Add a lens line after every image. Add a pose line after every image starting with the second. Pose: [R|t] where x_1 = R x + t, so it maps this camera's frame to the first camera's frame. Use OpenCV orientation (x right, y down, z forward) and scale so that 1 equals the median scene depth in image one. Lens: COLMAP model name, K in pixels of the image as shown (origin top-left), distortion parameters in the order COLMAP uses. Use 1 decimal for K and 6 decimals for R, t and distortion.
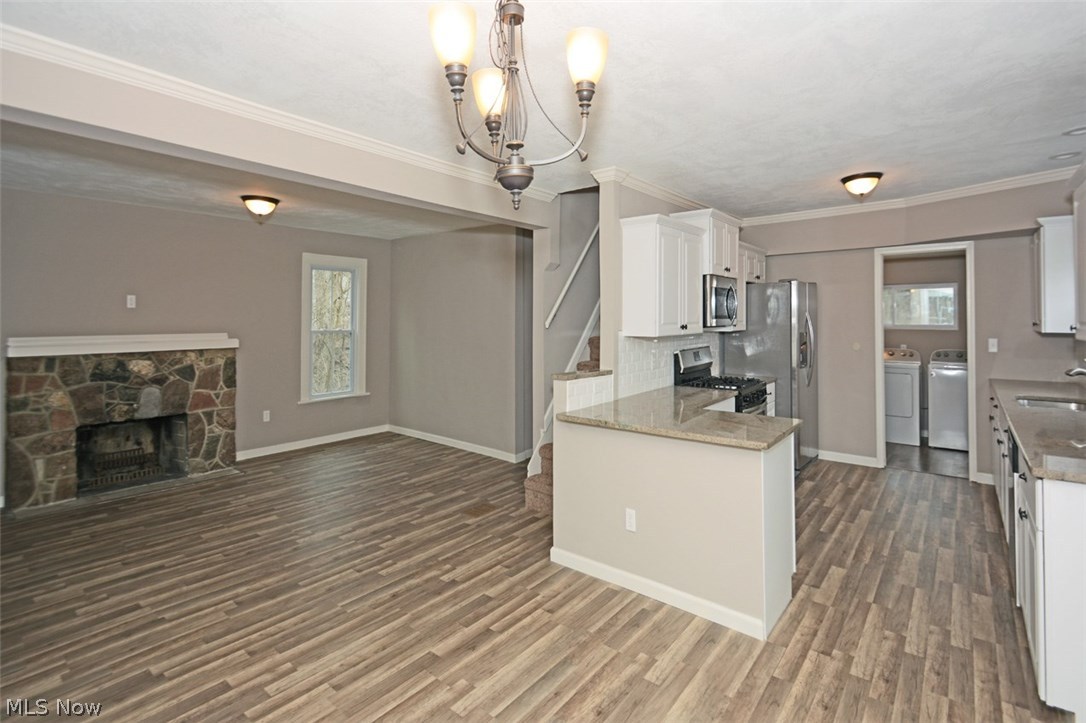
lens RADIAL K [[497.3, 0, 600.5], [0, 497.3, 278.6], [0, 0, 1]] dist [0.001028, -0.007779]
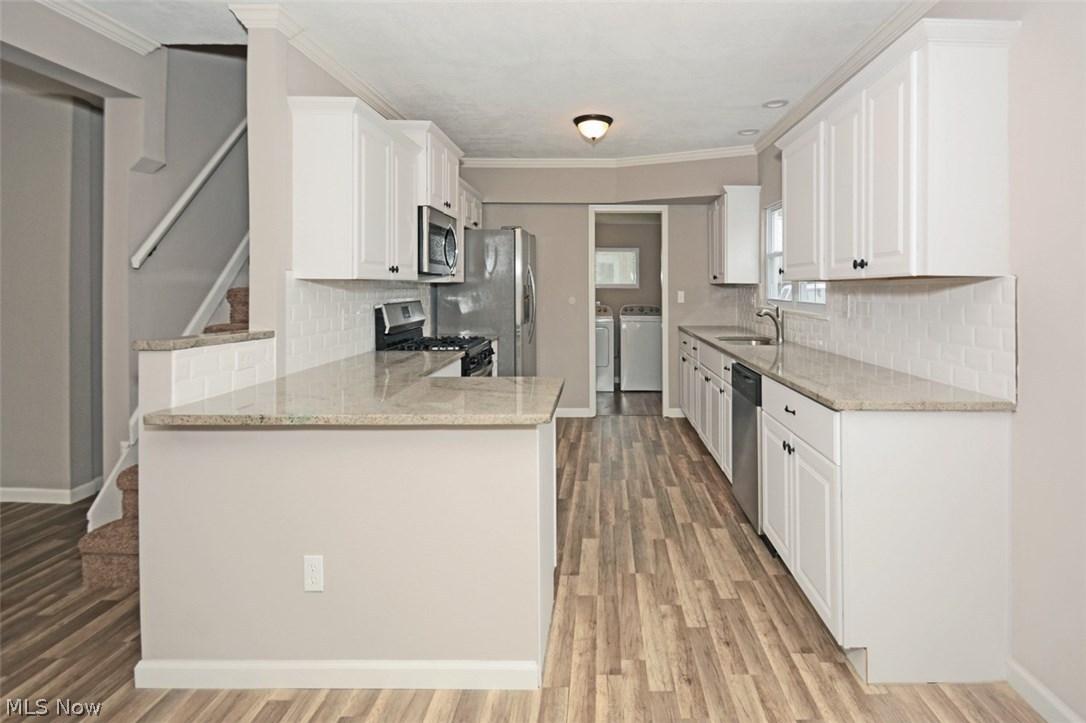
lens RADIAL K [[488.6, 0, 612.7], [0, 488.6, 296.0], [0, 0, 1]] dist [-0.000586, -0.001165]
pose [[0.806353, -0.004827, 0.591415, 0.004065], [-0.053432, 0.995283, 0.080974, 0.065279], [-0.589016, -0.096894, 0.802291, 0.253367]]
